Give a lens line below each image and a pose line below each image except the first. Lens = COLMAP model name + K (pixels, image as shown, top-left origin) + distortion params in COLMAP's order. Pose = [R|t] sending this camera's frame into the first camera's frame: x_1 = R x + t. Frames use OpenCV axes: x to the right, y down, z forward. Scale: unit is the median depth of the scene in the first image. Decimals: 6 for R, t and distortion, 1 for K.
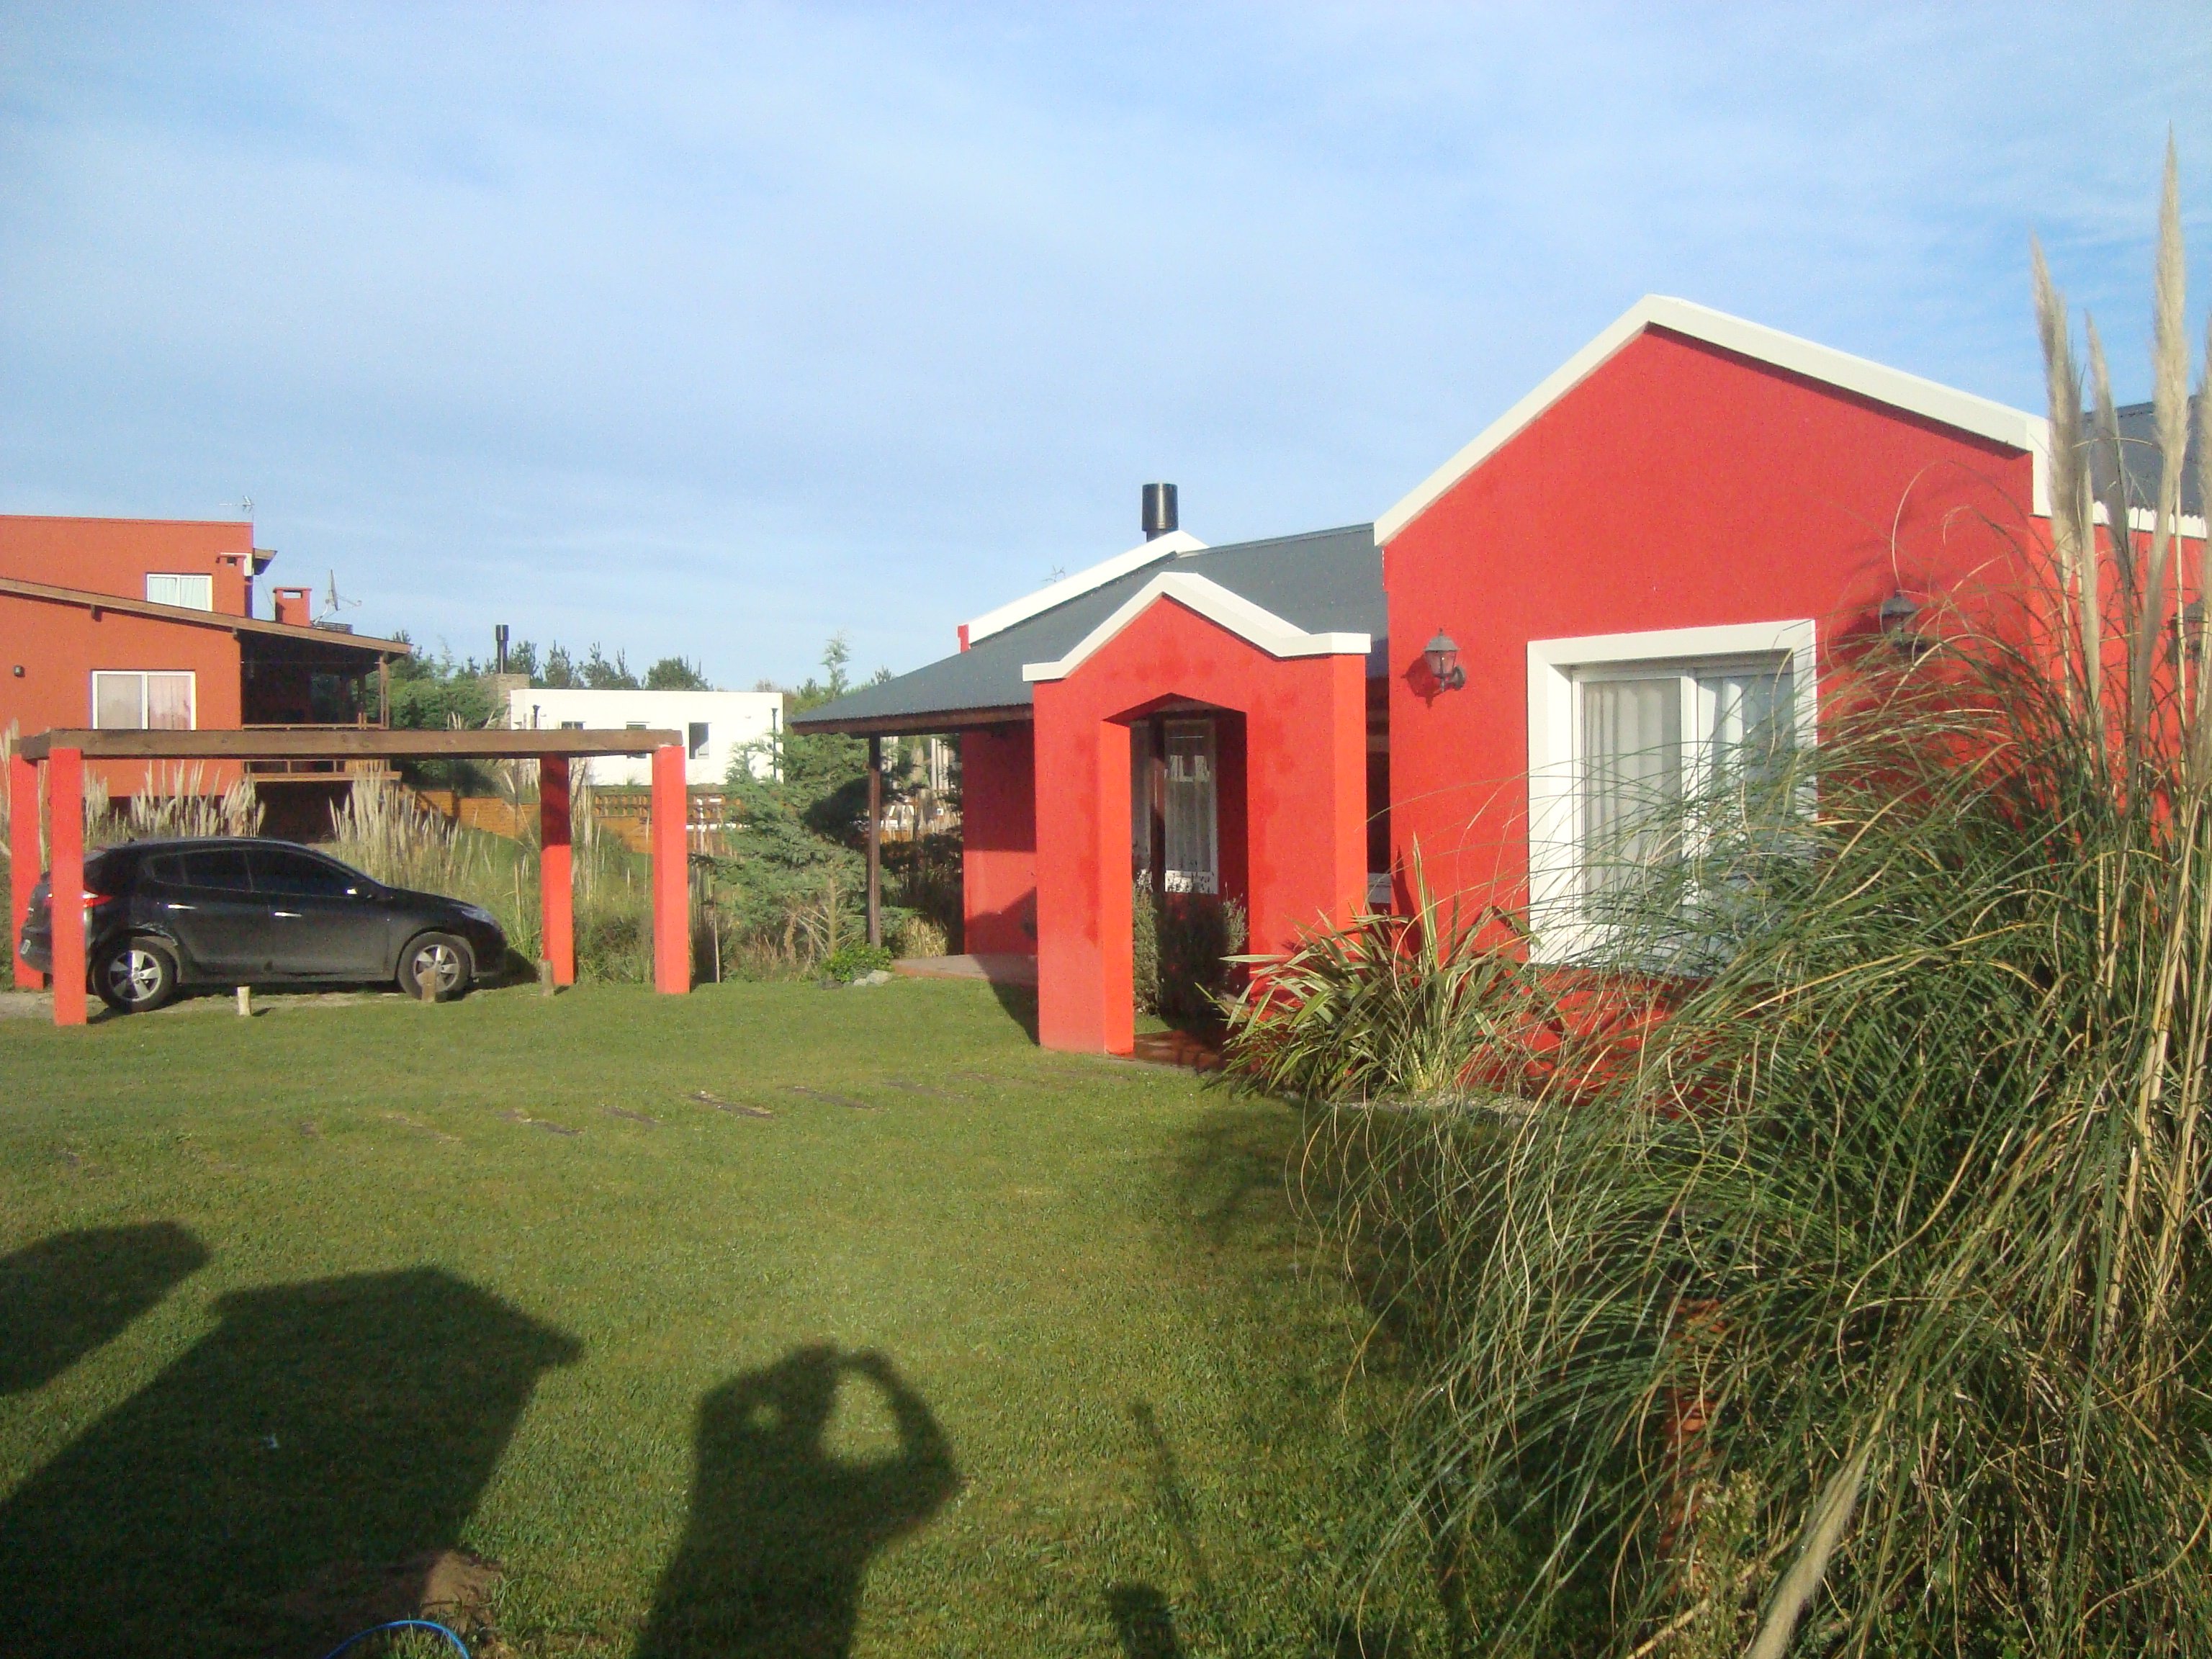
lens RADIAL K [[2145.3, 0, 1091.8], [0, 2145.3, 827.4], [0, 0, 1]] dist [-0.138299, 0.000000]
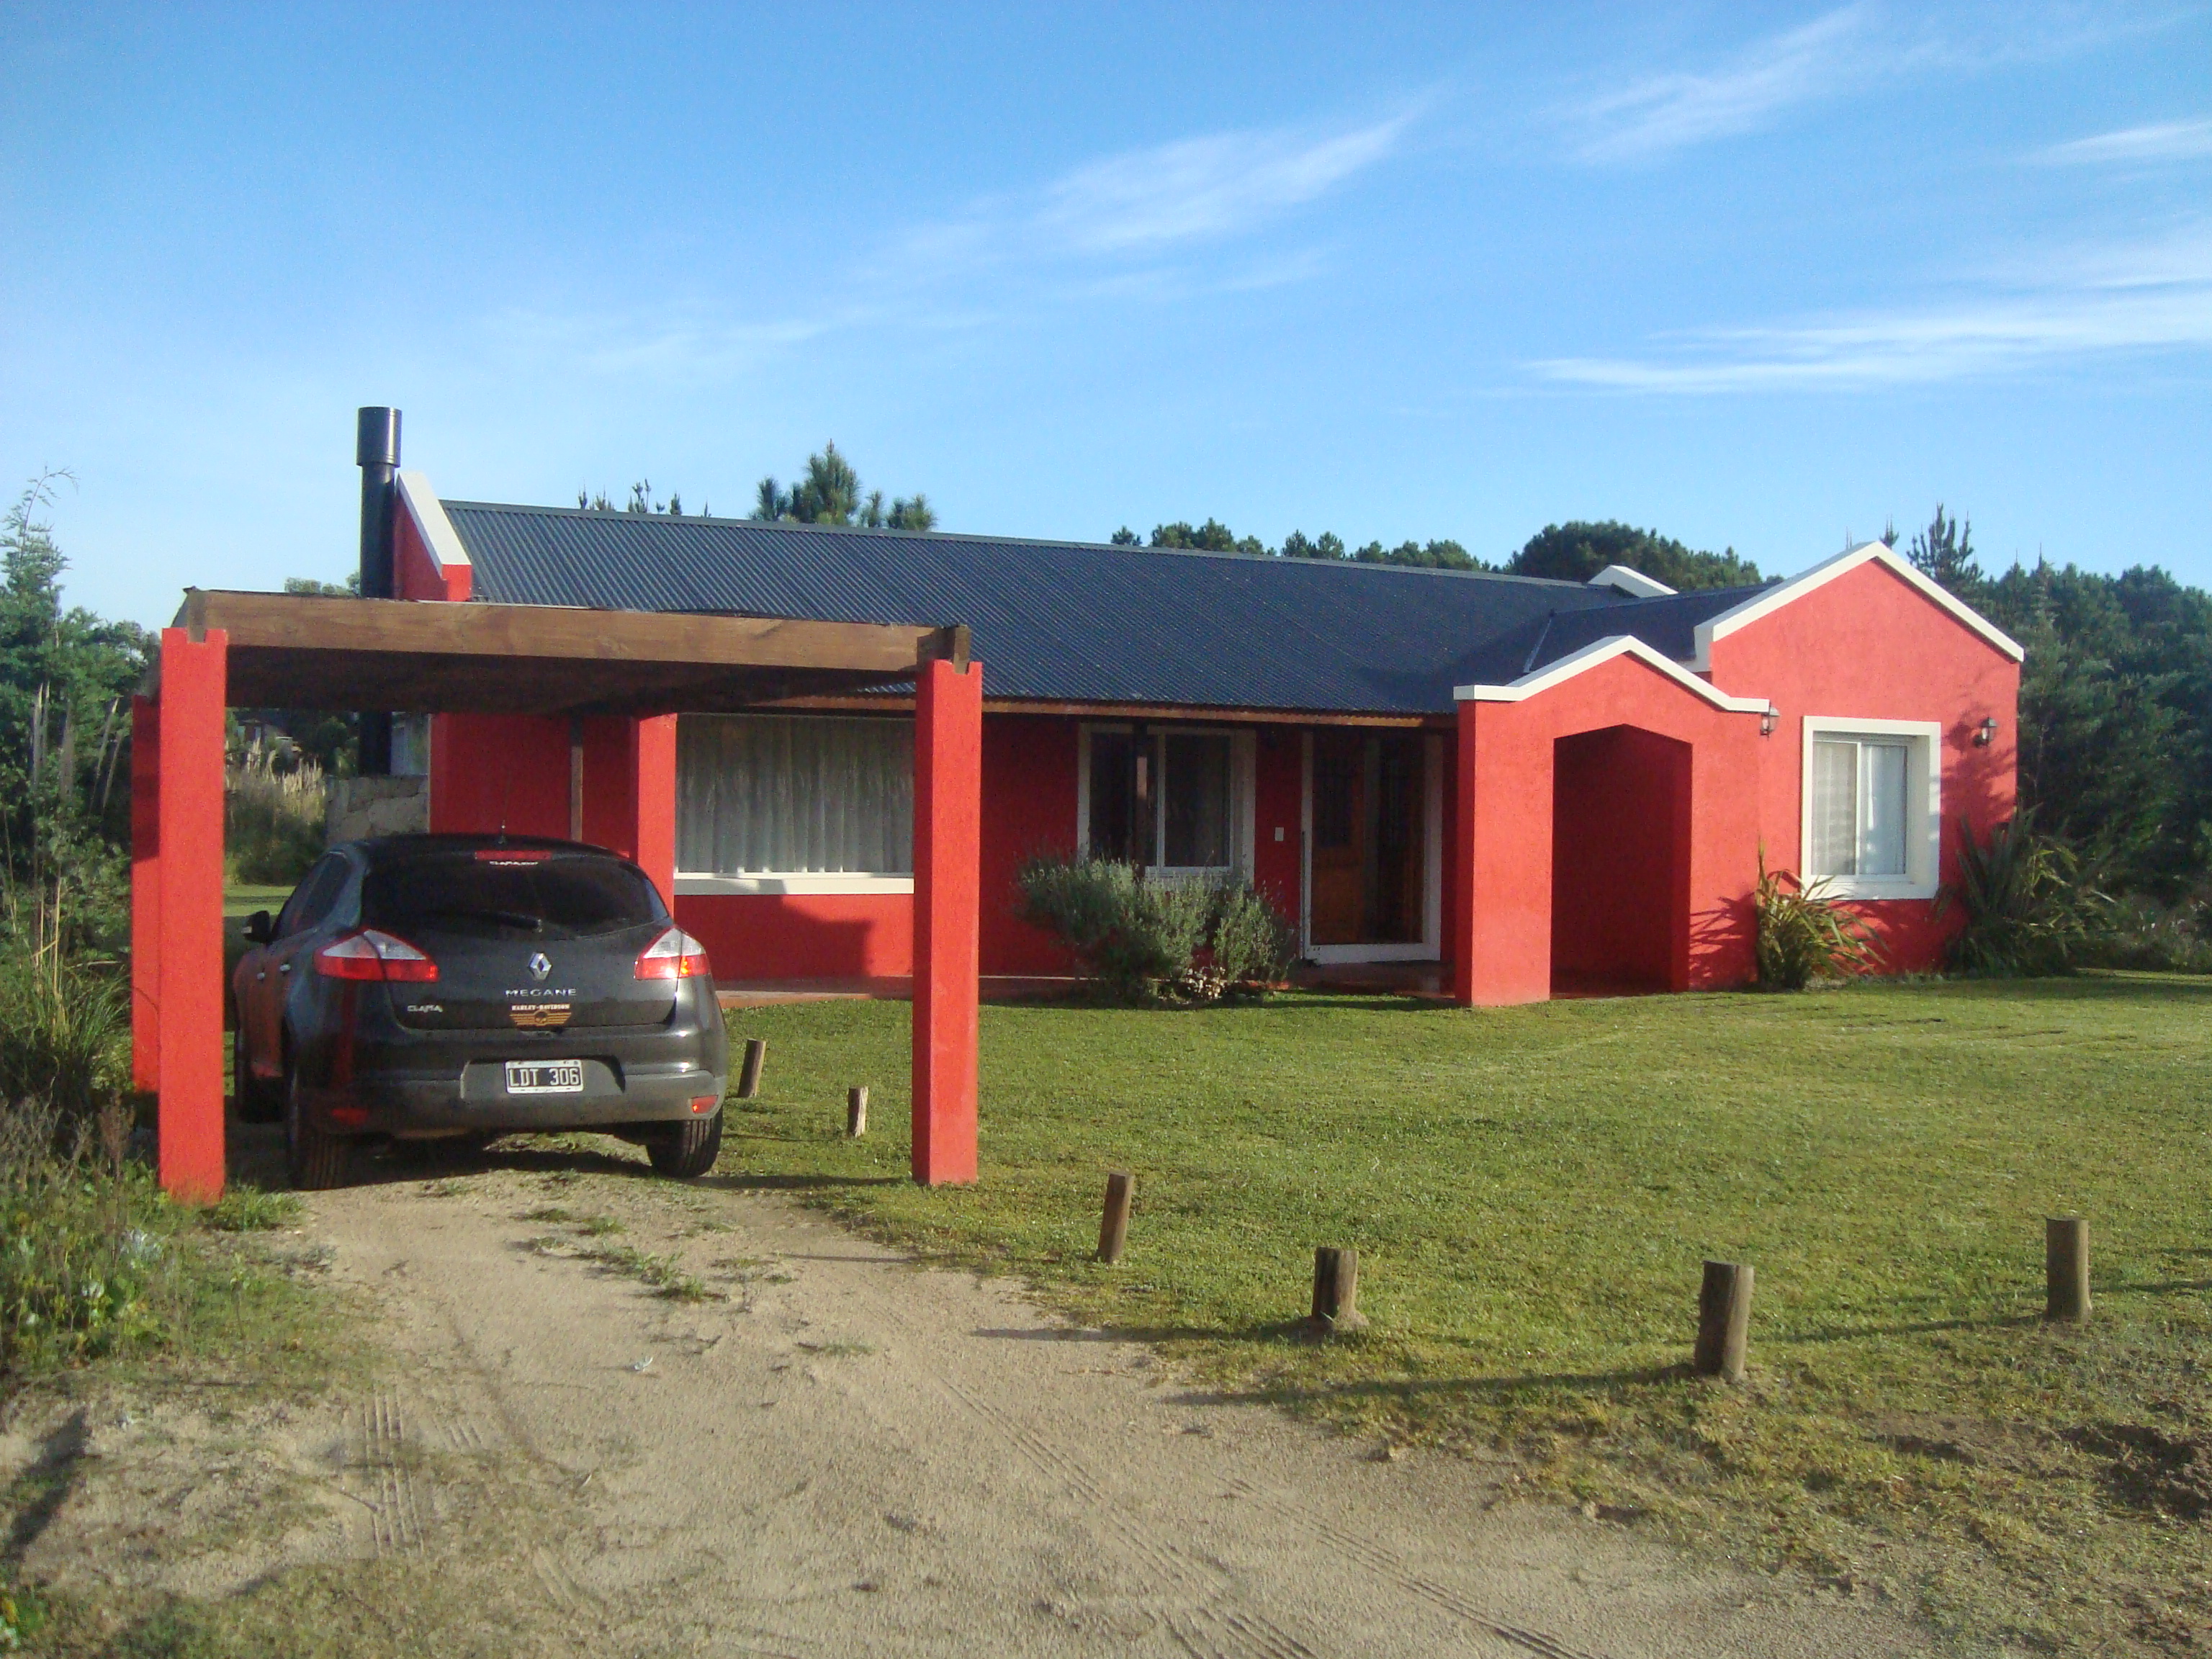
lens RADIAL K [[2145.3, 0, 1117.2], [0, 2145.3, 822.0], [0, 0, 1]] dist [-0.138299, 0.000000]
pose [[0.124035, 0.007198, 0.992252, -1.004593], [0.006467, 0.999947, -0.008062, 0.006208], [-0.992257, 0.007416, 0.123982, 0.860359]]
